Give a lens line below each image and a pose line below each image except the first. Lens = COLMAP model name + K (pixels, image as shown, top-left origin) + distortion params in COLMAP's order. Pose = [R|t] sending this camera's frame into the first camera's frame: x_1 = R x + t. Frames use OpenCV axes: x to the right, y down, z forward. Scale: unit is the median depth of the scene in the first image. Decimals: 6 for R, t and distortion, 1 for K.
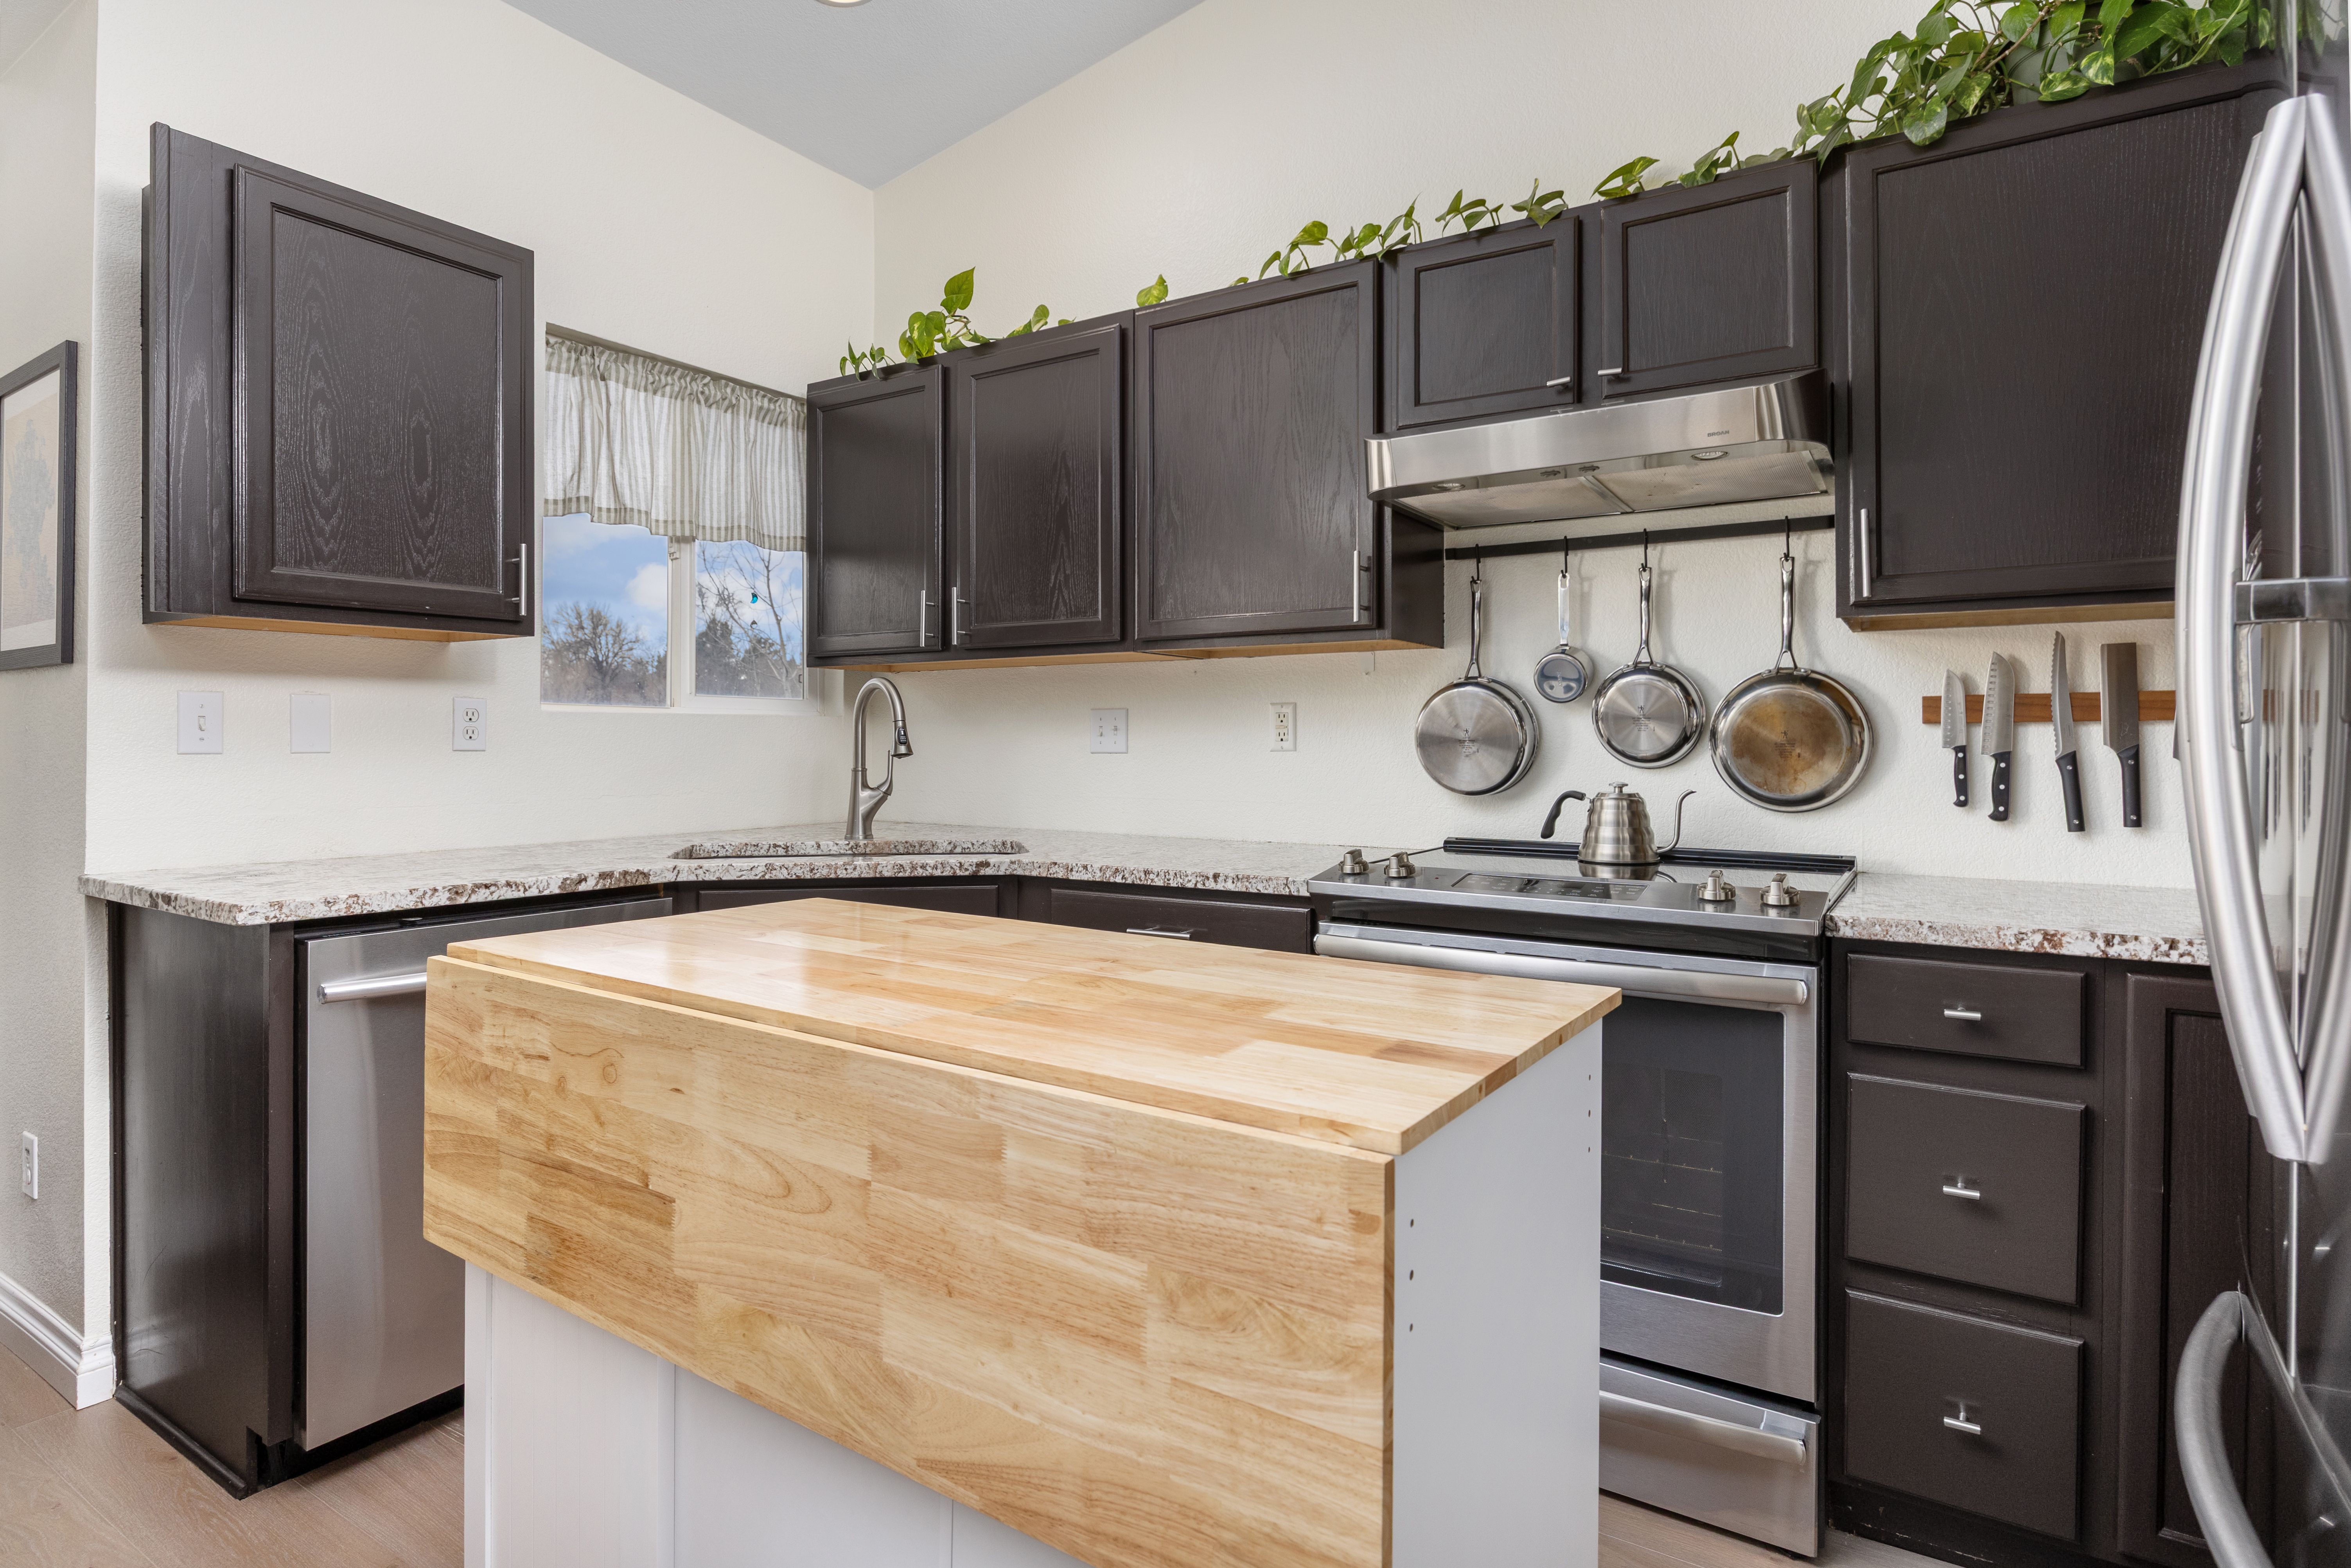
lens RADIAL K [[1209.3, 0, 1158.8], [0, 1209.3, 746.1], [0, 0, 1]] dist [-0.010389, -0.000089]
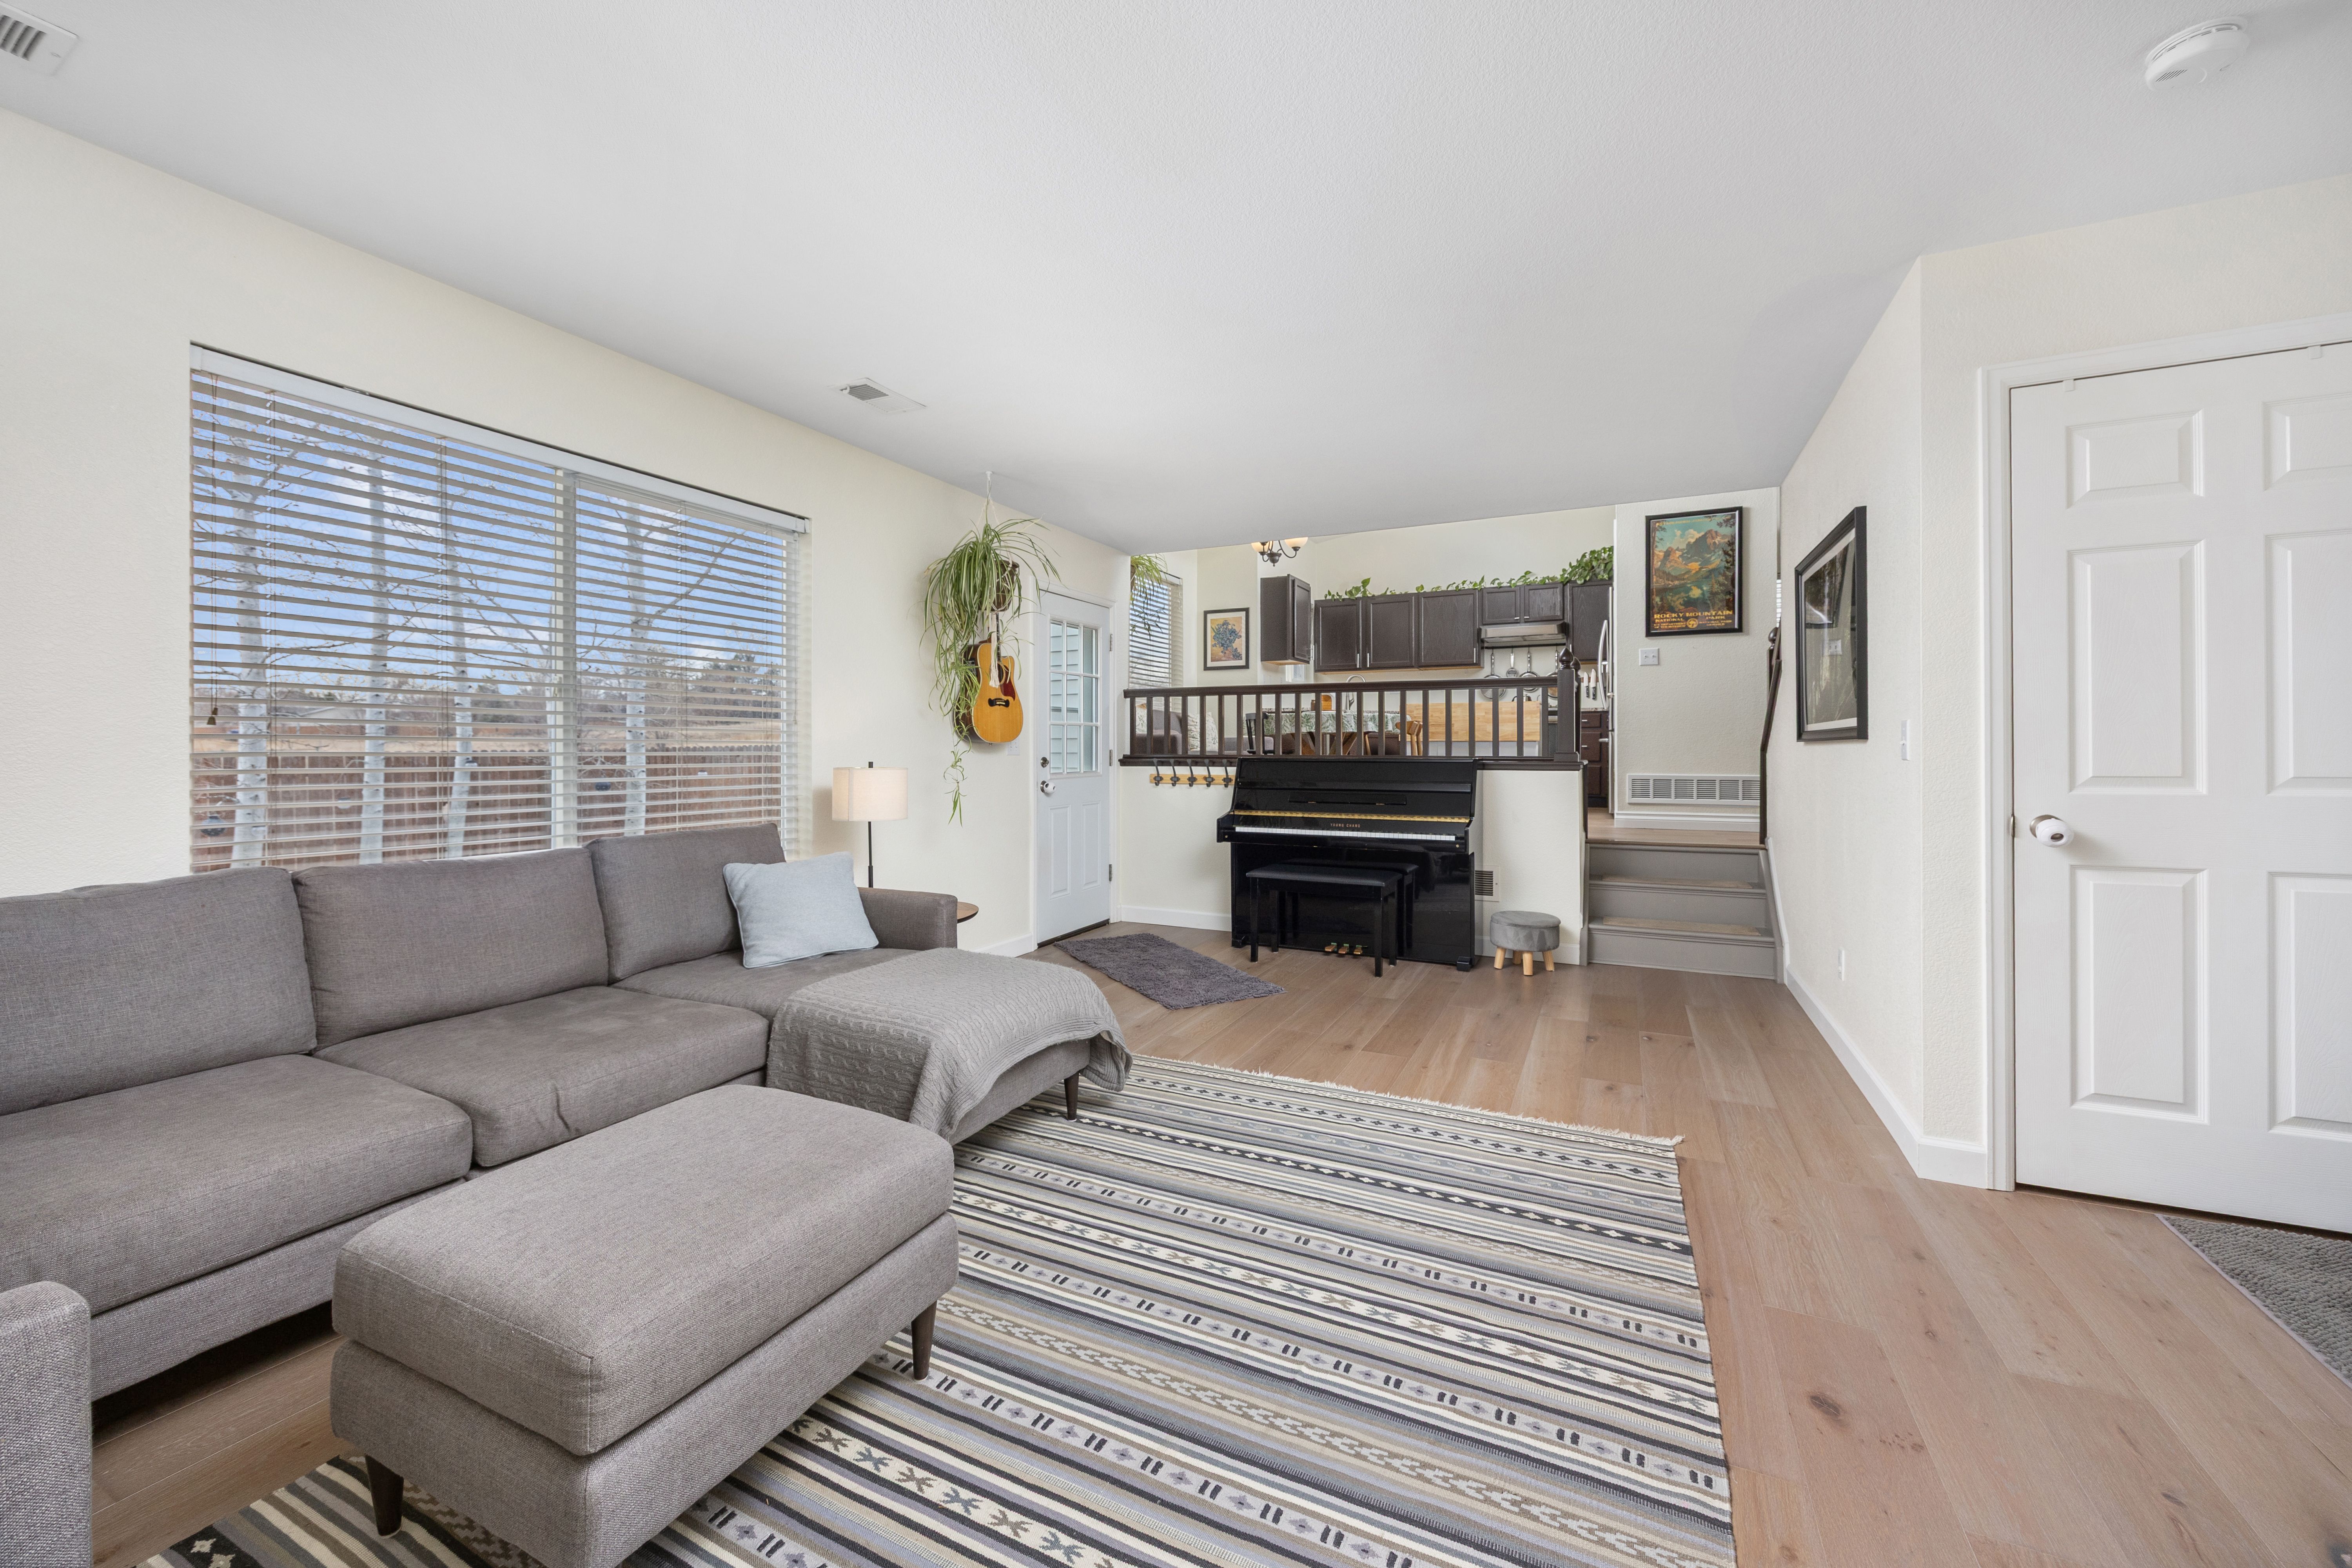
lens RADIAL K [[912.7, 0, 1177.6], [0, 912.7, 769.5], [0, 0, 1]] dist [-0.005615, 0.000242]
pose [[0.993659, -0.006432, 0.112252, -1.671294], [0.004941, 0.999896, 0.013557, 0.317392], [-0.112327, -0.012917, 0.993587, -2.947852]]
